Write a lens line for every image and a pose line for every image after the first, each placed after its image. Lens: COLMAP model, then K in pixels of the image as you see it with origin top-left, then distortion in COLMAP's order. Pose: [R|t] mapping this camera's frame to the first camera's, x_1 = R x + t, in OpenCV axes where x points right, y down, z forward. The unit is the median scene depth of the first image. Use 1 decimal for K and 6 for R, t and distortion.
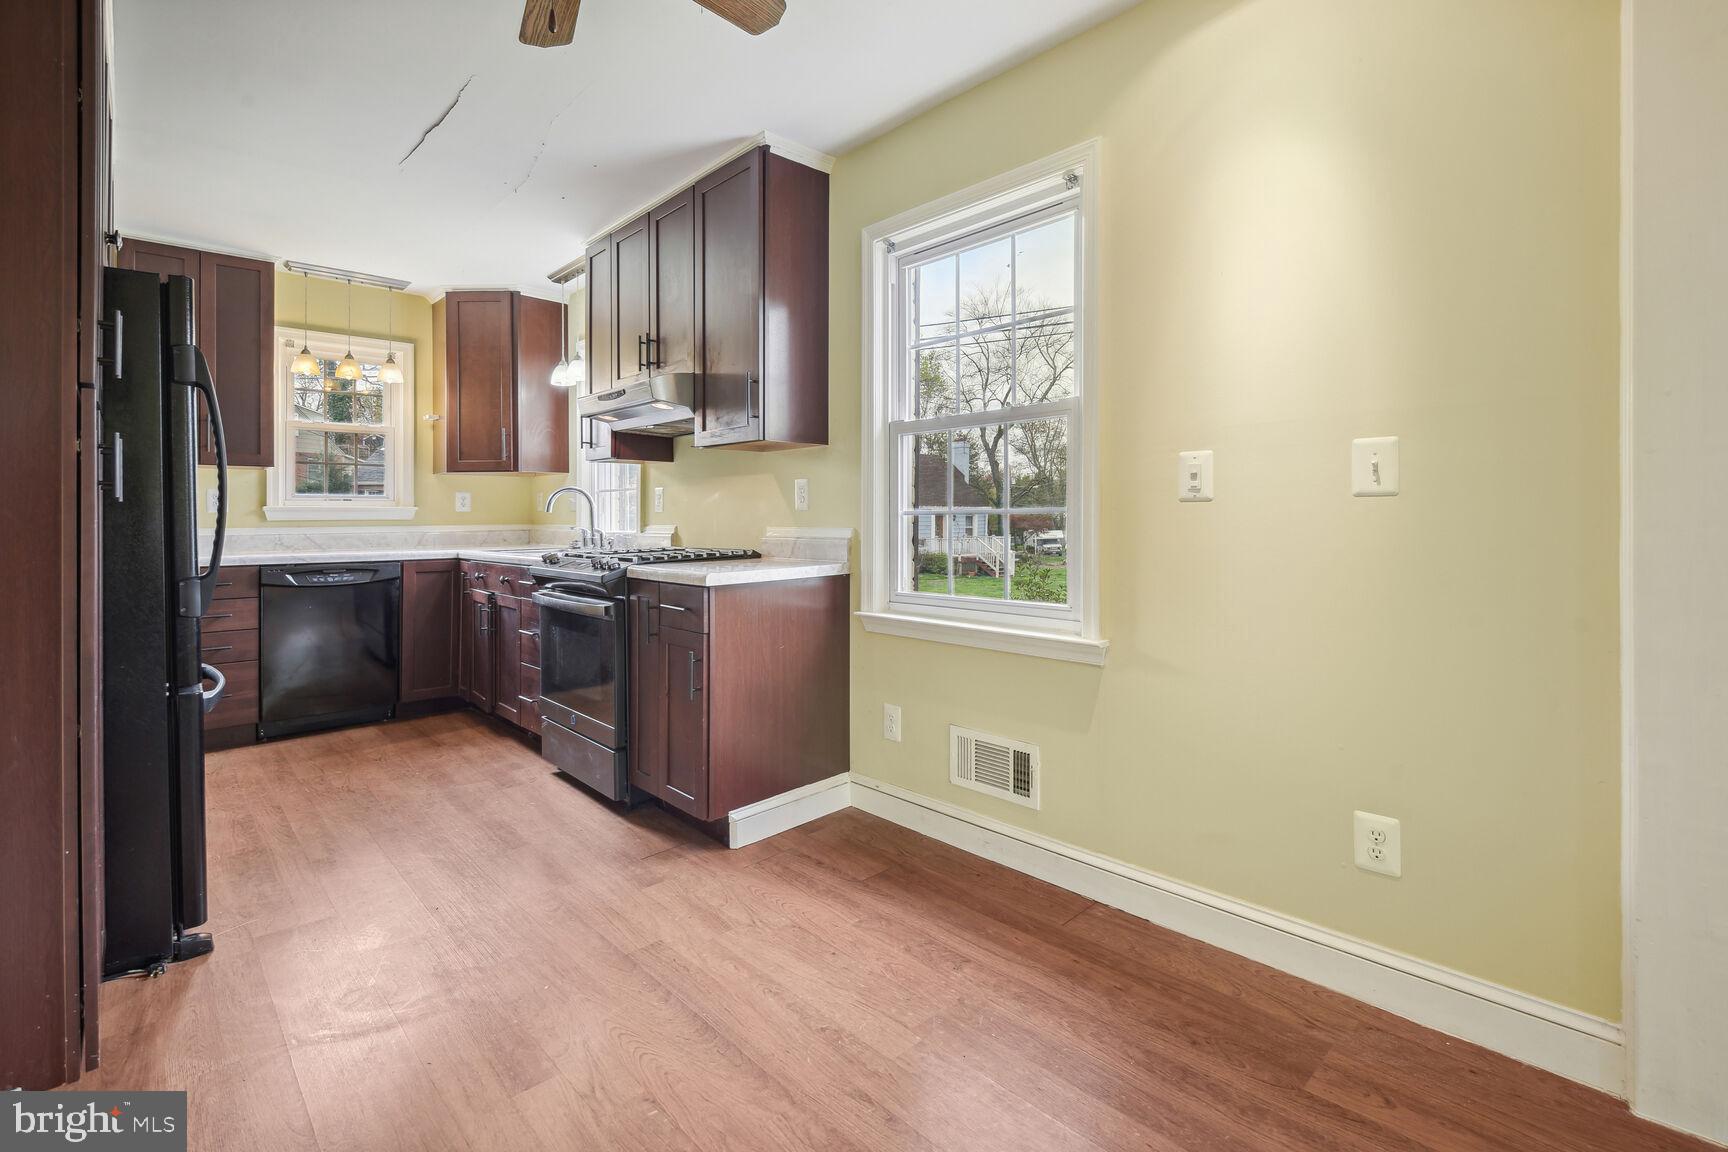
lens RADIAL K [[758.5, 0, 896.0], [0, 758.5, 528.5], [0, 0, 1]] dist [-0.033419, -0.000950]
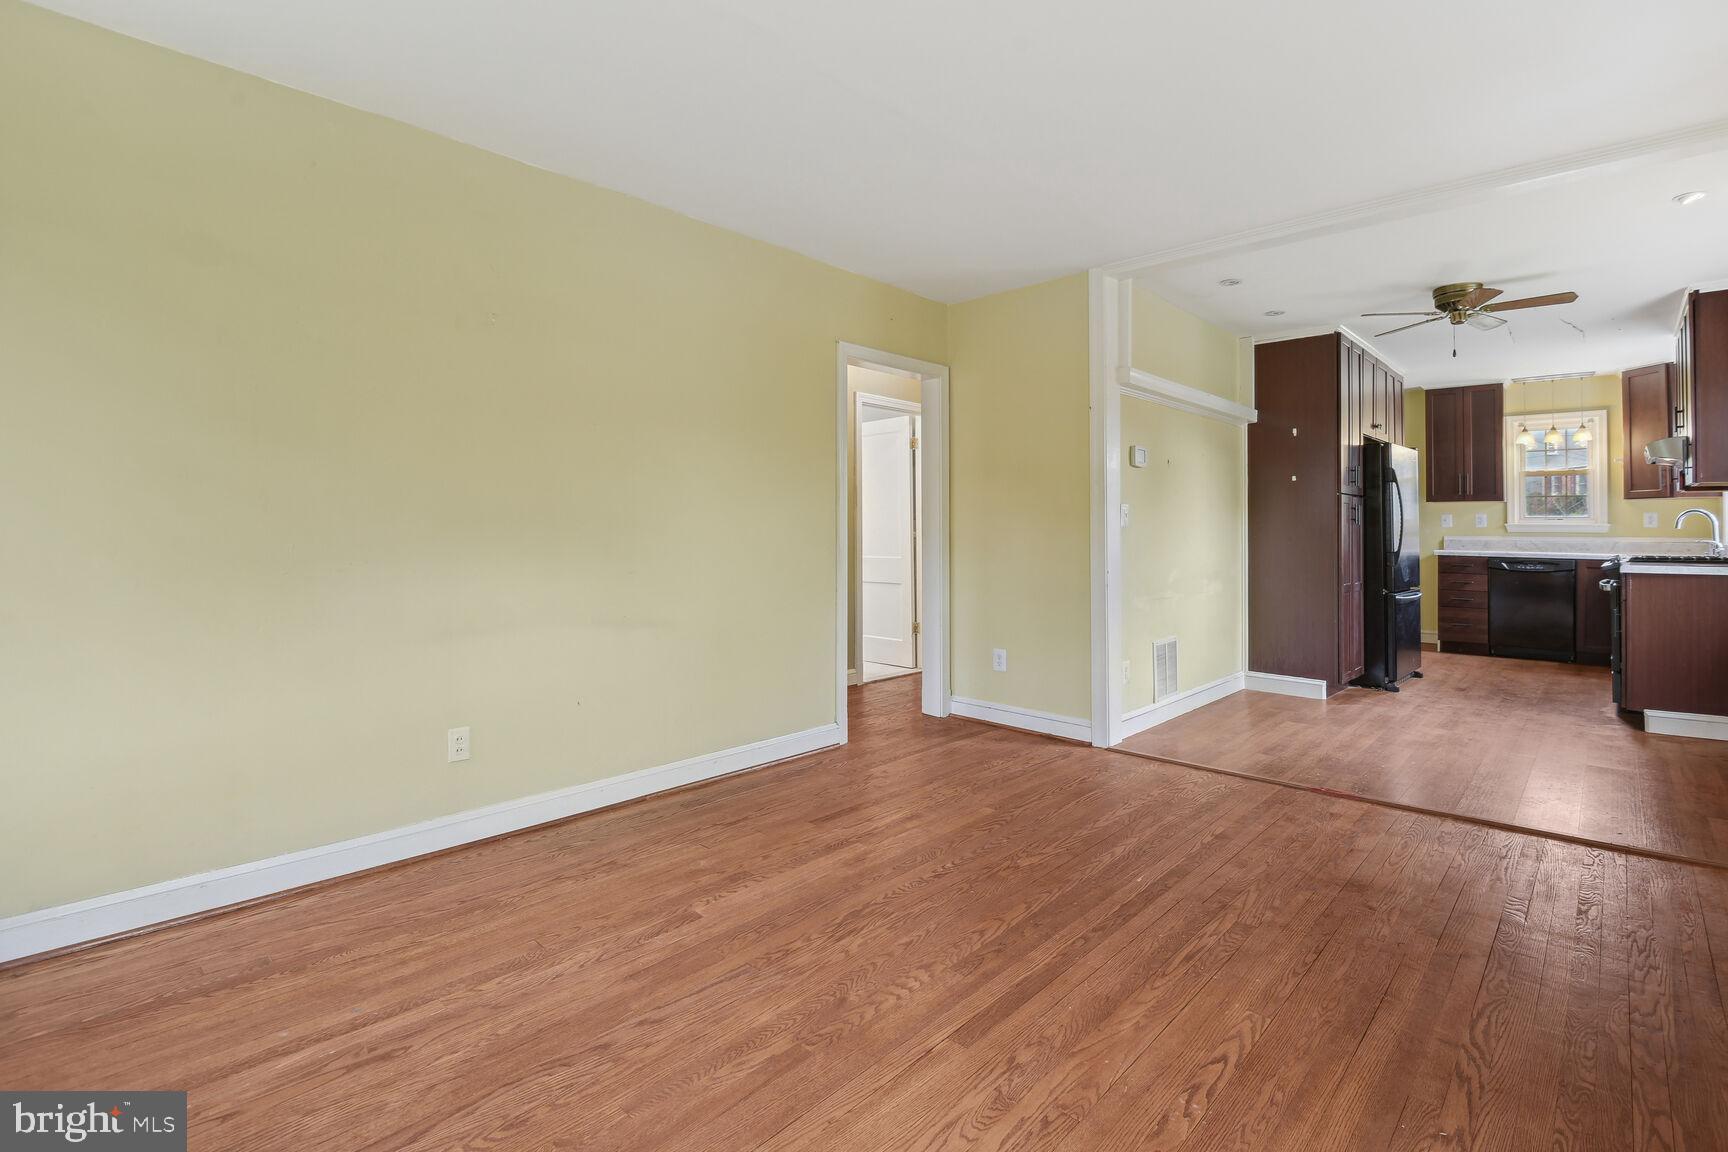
lens RADIAL K [[758.5, 0, 866.8], [0, 758.5, 530.9], [0, 0, 1]] dist [-0.033419, -0.000950]
pose [[-0.008447, 0.013965, -0.999867, 0.832476], [-0.019922, 0.999702, 0.014131, -0.007265], [0.999766, 0.020039, -0.008166, -0.434908]]
